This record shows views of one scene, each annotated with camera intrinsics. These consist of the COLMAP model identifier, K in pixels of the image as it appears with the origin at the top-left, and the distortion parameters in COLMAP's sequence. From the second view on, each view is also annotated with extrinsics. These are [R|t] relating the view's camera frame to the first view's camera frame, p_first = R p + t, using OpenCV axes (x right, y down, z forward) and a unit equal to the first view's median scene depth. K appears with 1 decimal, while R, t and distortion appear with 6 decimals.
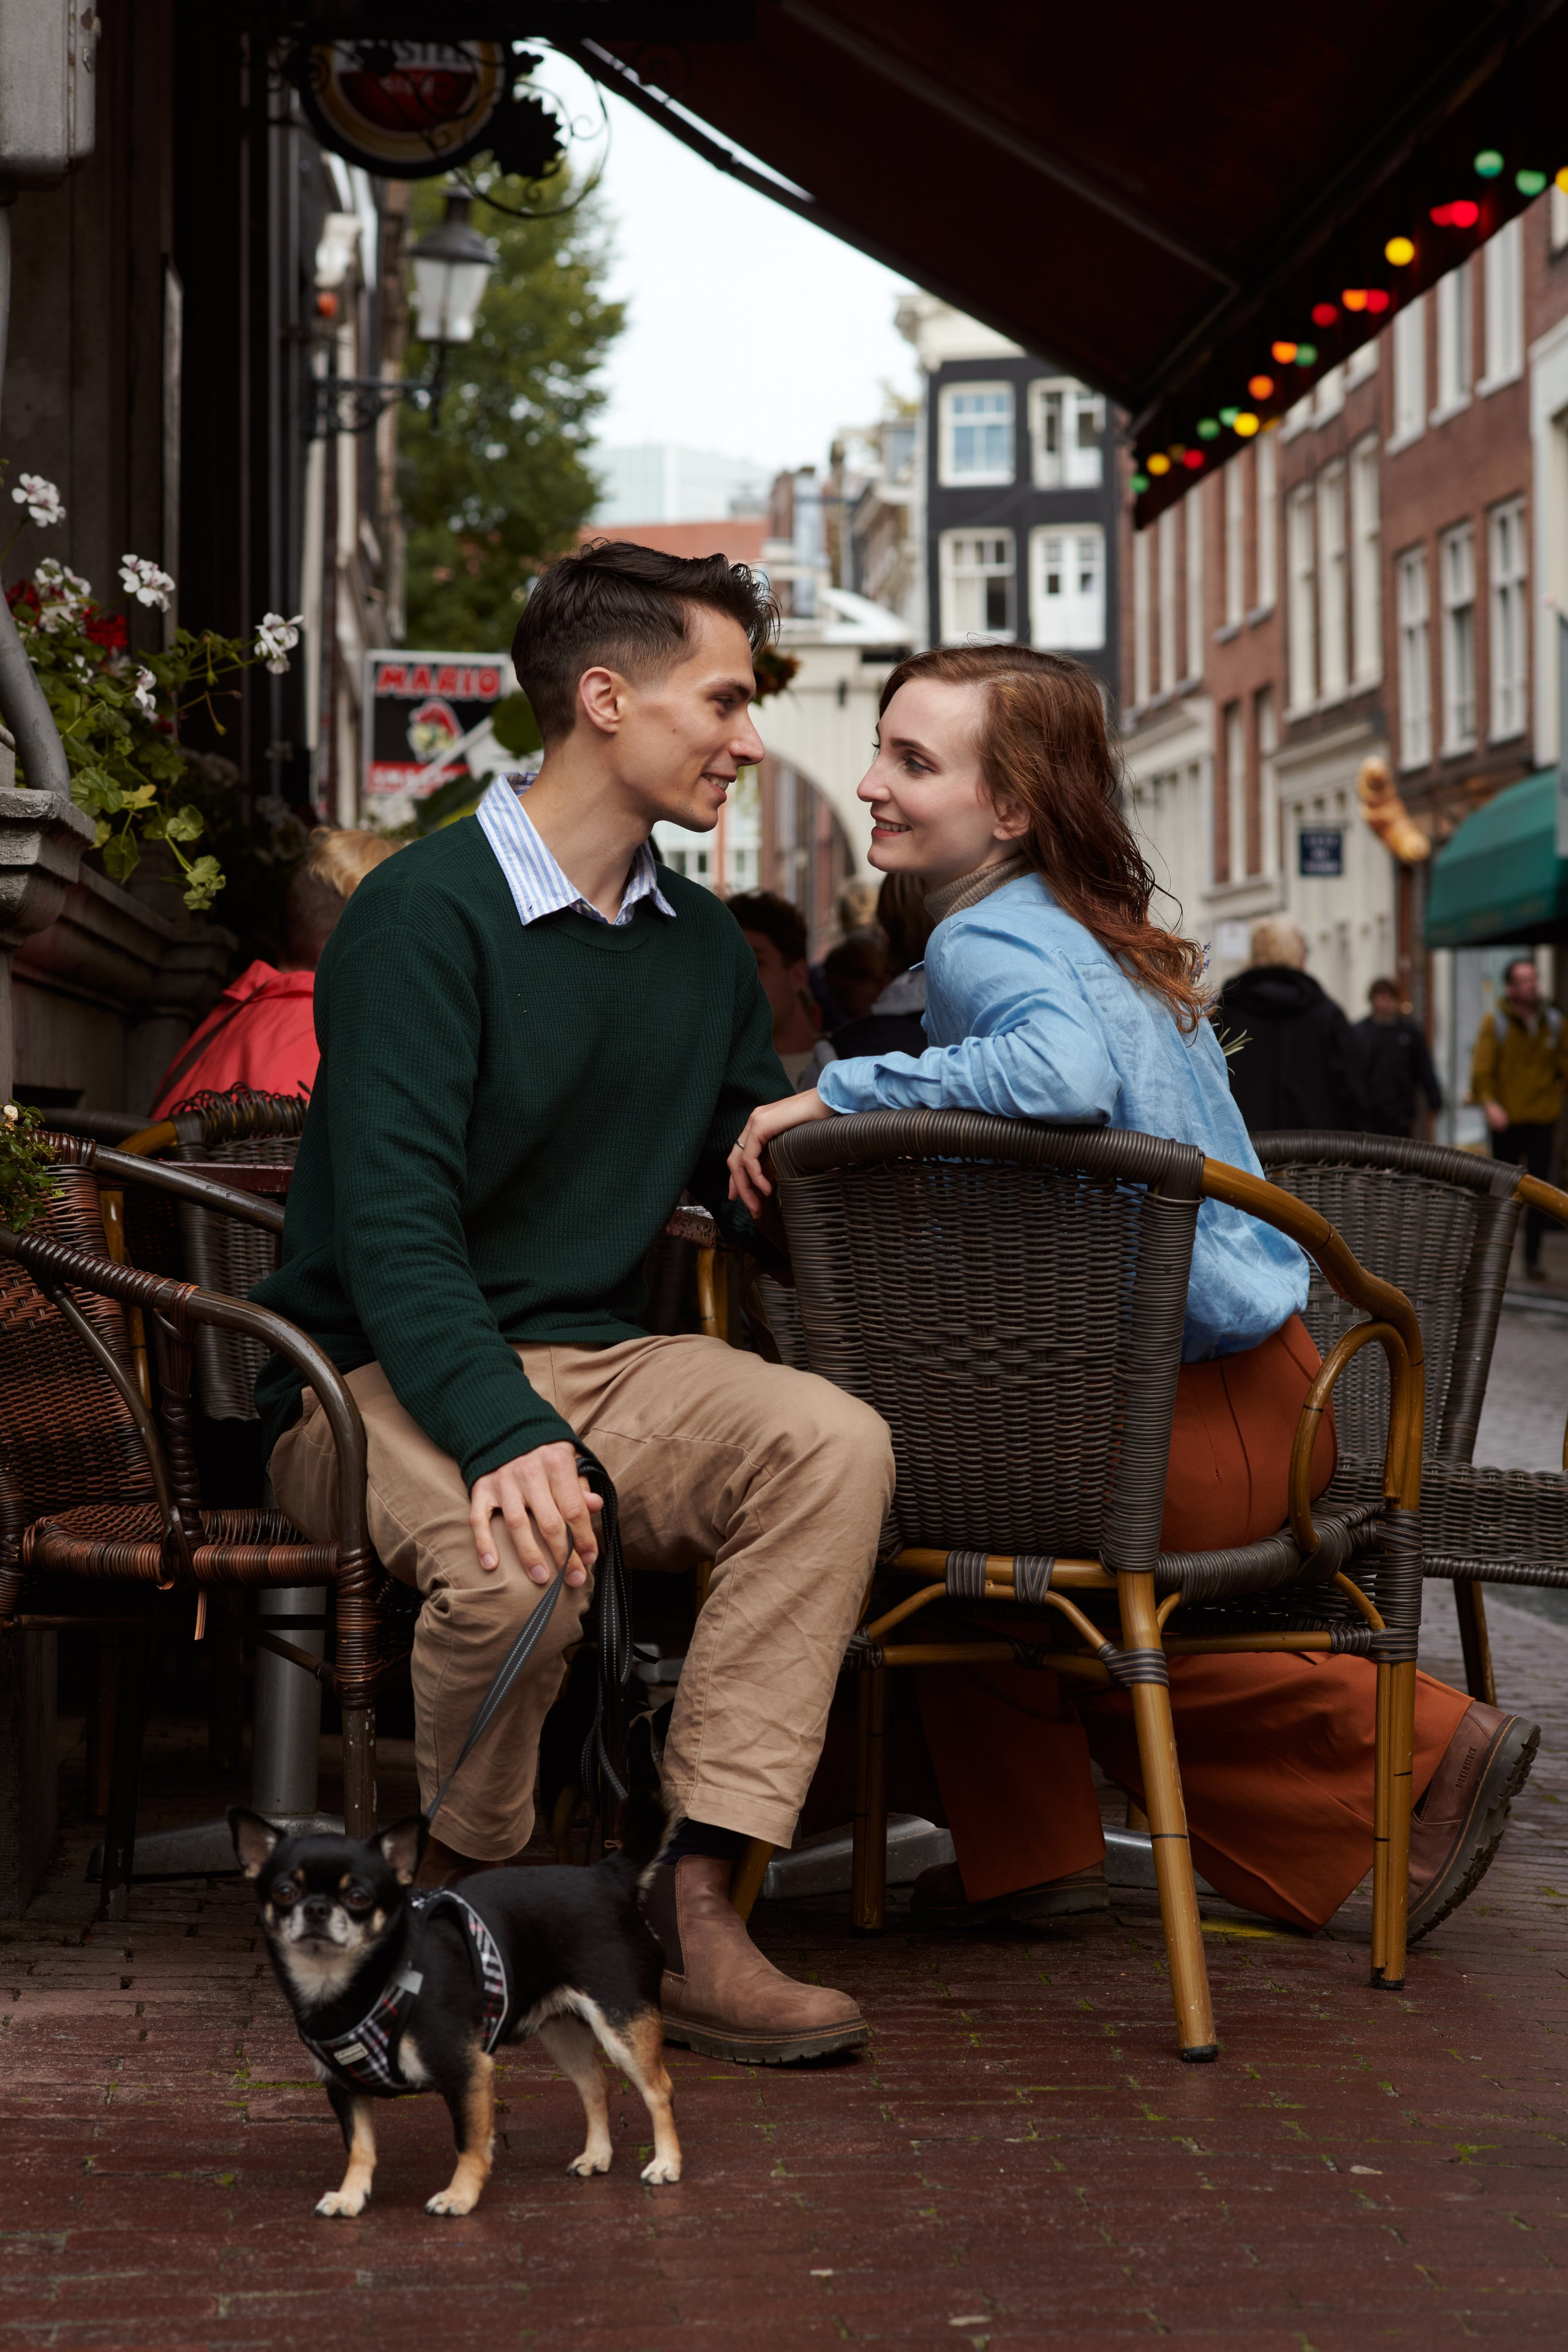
lens RADIAL K [[5736.1, 0, 784.0], [0, 5736.1, 1176.0], [0, 0, 1]] dist [-0.009852, -0.053610]
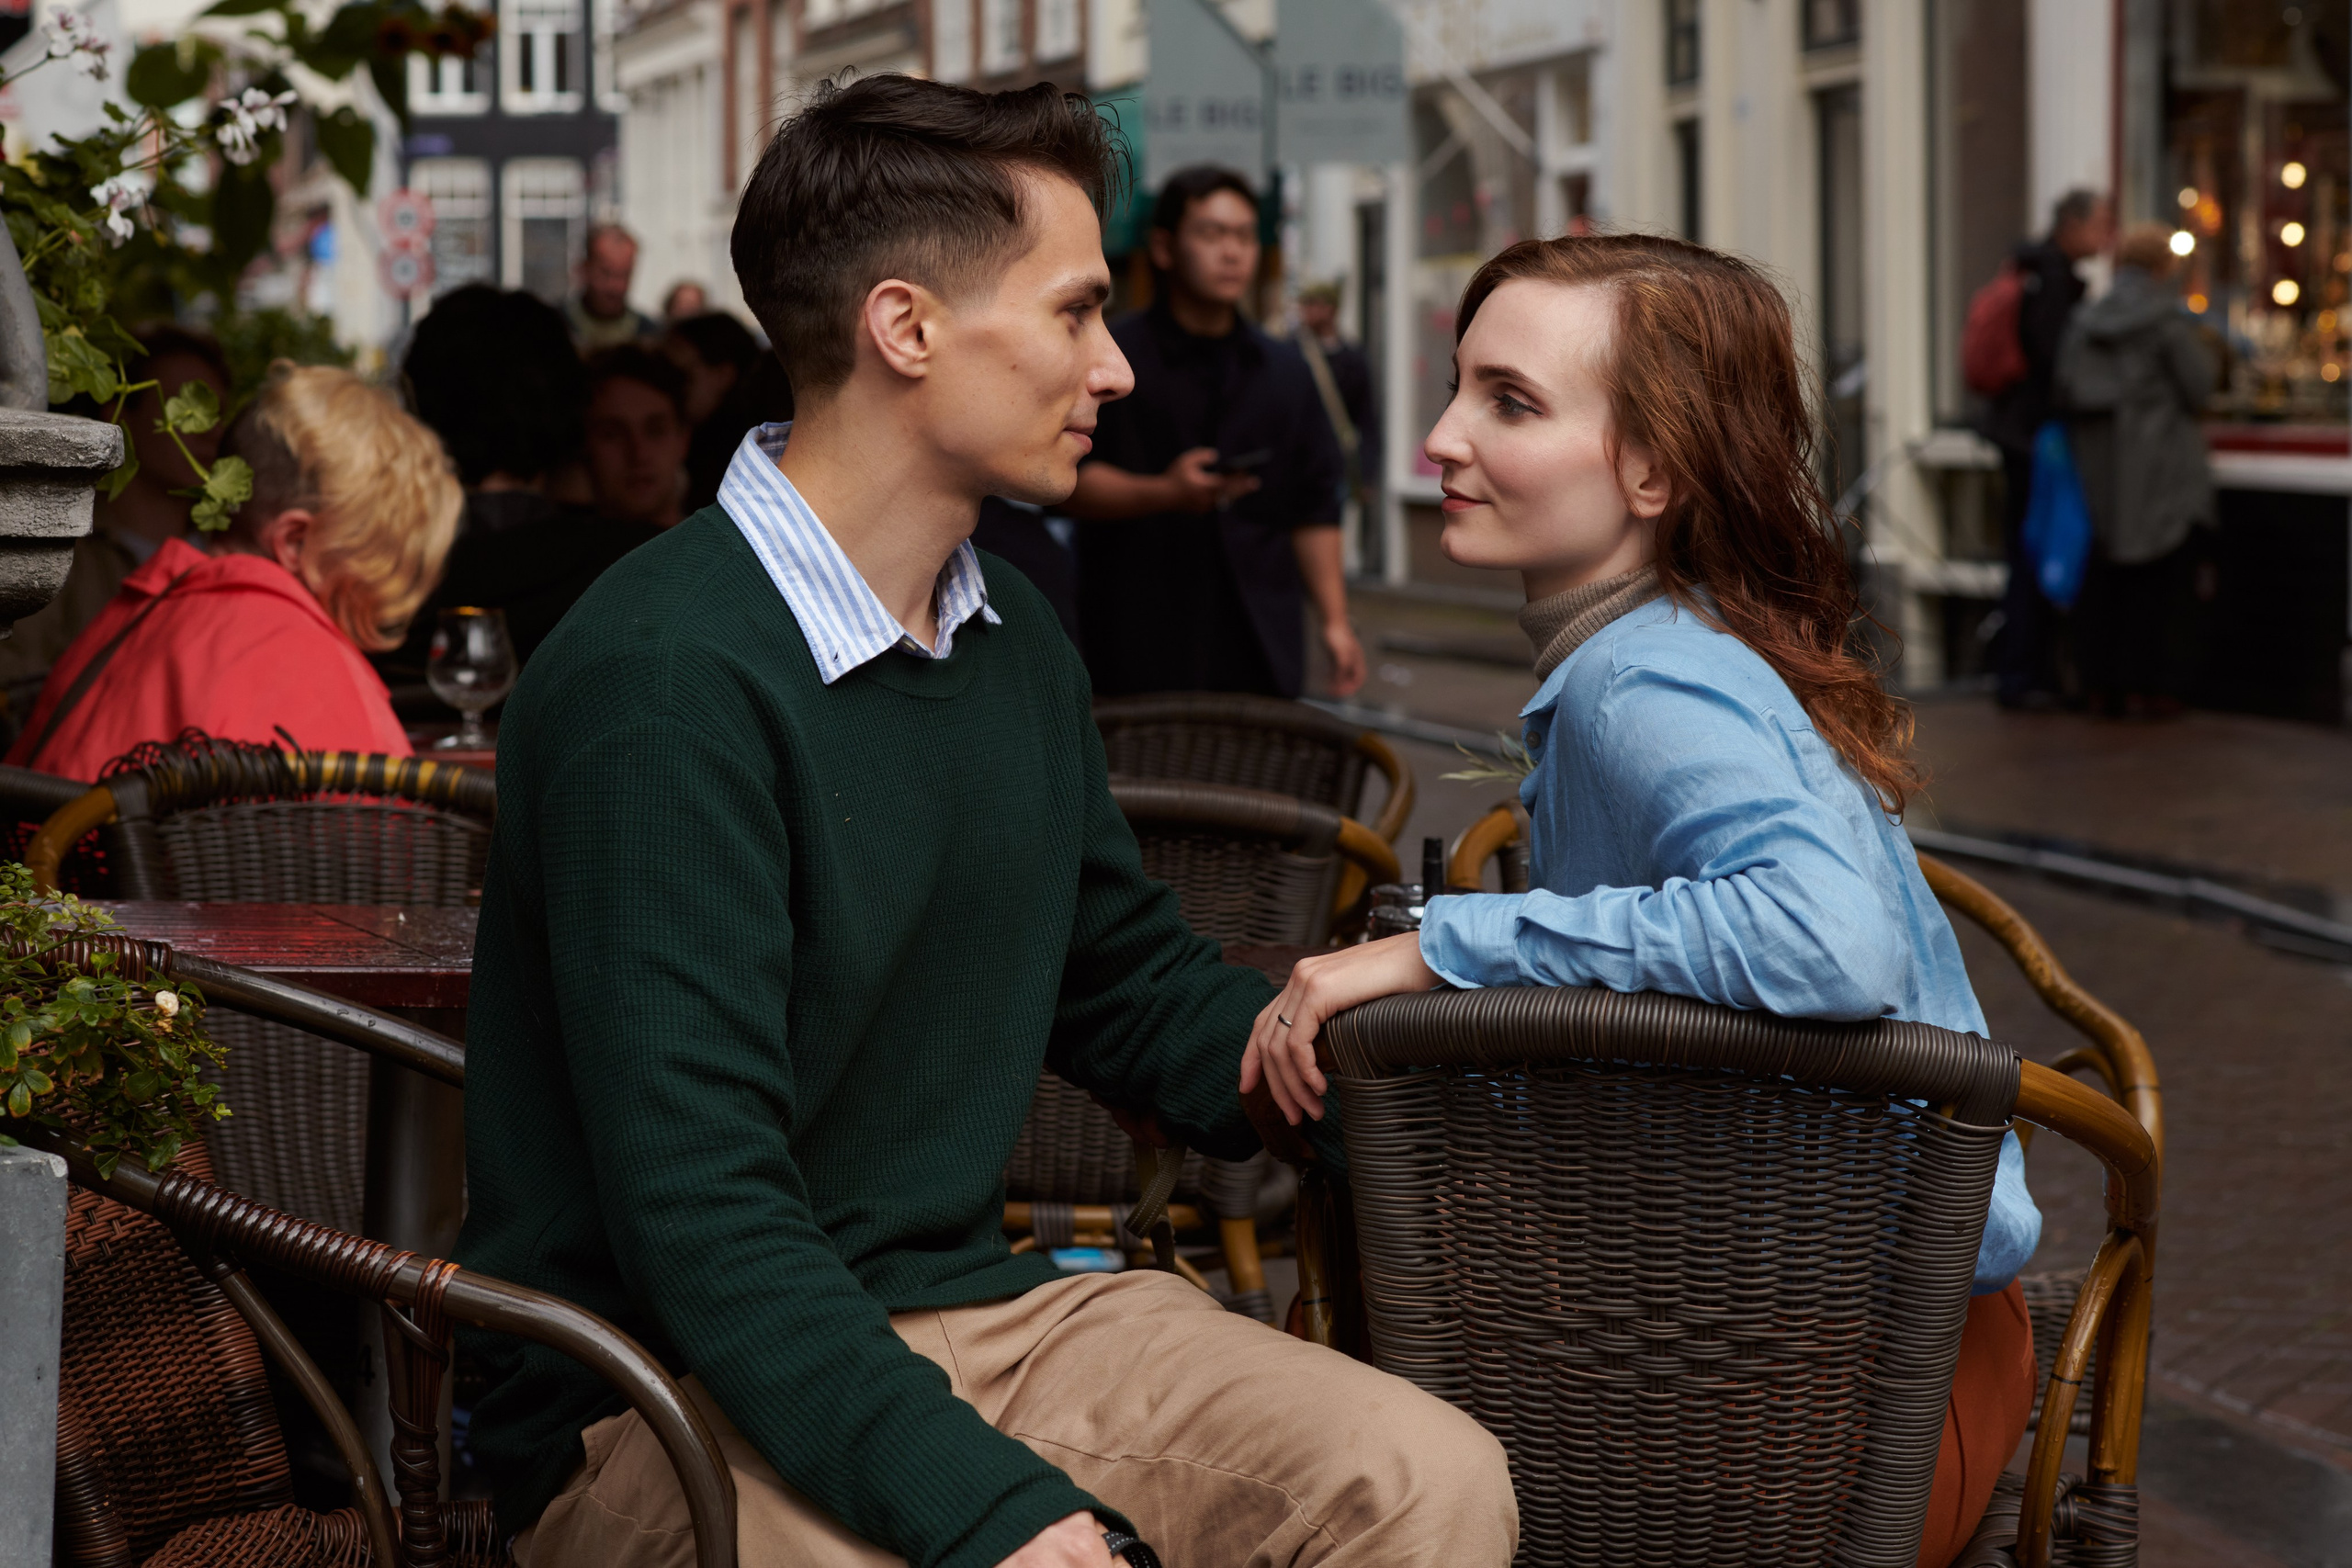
lens RADIAL K [[5735.5, 0, 1176.0], [0, 5735.5, 784.0], [0, 0, 1]] dist [-0.009852, -0.053610]
pose [[0.986069, -0.004173, 0.166282, -0.128470], [-0.005149, 0.998440, 0.055589, -0.069416], [-0.166254, -0.055671, 0.984510, 0.361687]]
